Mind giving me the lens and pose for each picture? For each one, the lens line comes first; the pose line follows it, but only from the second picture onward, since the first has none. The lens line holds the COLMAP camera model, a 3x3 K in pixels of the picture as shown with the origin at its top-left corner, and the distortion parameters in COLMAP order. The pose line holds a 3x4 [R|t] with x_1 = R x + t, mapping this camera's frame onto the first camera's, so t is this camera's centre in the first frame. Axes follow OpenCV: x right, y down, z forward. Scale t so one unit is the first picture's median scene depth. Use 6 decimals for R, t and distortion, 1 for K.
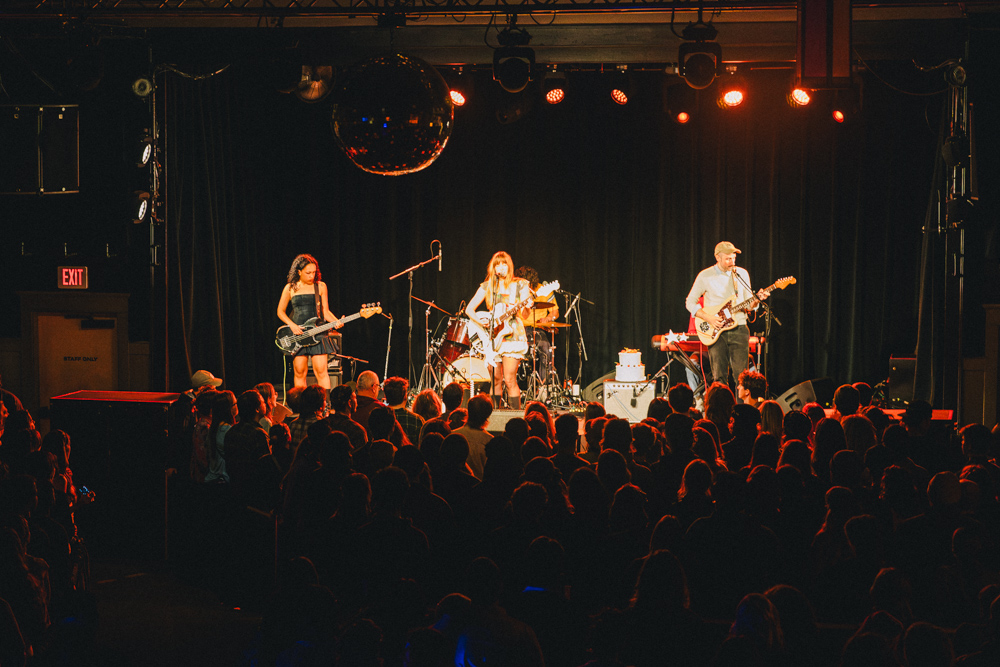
lens RADIAL K [[1995.9, 0, 500.0], [0, 1995.9, 333.5], [0, 0, 1]] dist [0.032637, 0.216575]
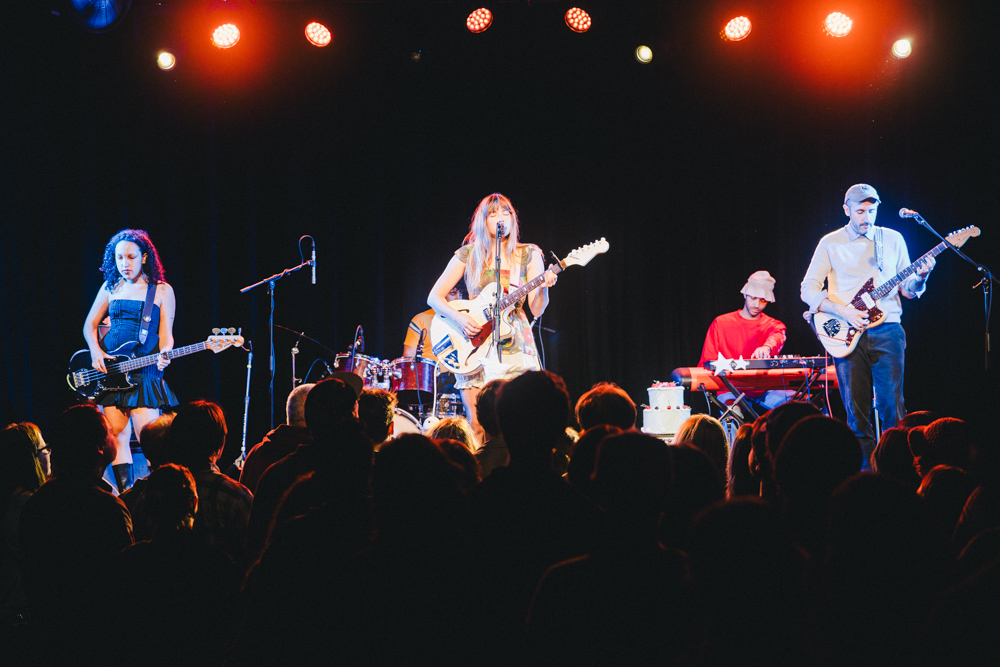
lens RADIAL K [[1766.1, 0, 500.0], [0, 1766.1, 333.5], [0, 0, 1]] dist [0.078748, 0.173891]
pose [[0.979345, -0.014950, 0.201642, -0.092104], [0.034985, 0.994751, -0.096163, 0.042910], [-0.199145, 0.101231, 0.974727, 0.485896]]
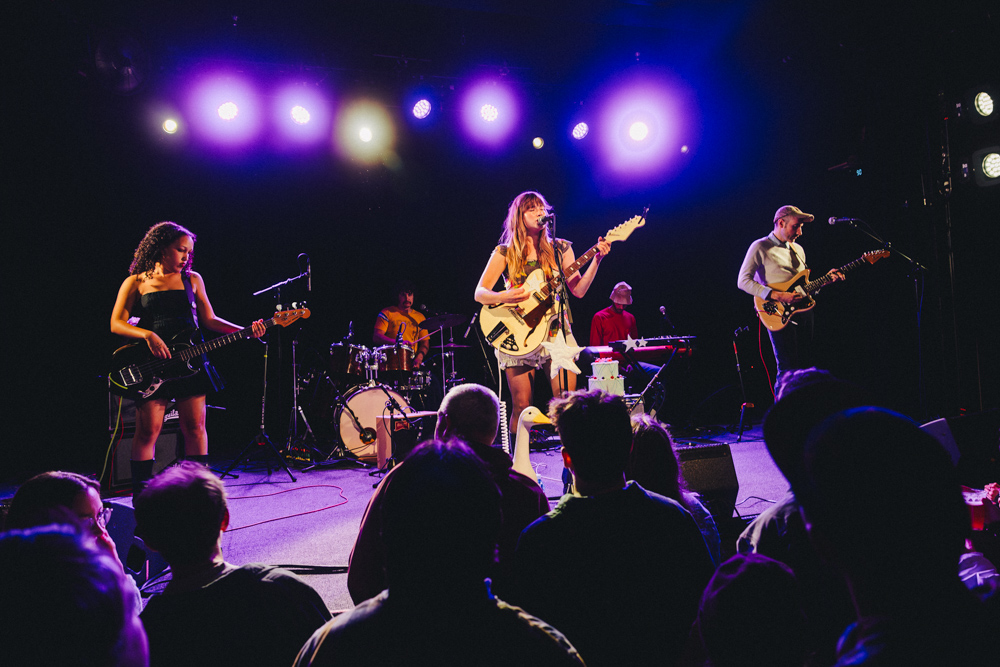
lens RADIAL K [[672.2, 0, 501.3], [0, 672.2, 312.2], [0, 0, 1]] dist [-0.005478, -0.002274]
pose [[0.875328, -0.017176, 0.483224, -0.102355], [0.084632, 0.989384, -0.118139, 0.018092], [-0.476065, 0.144306, 0.867489, 0.783874]]
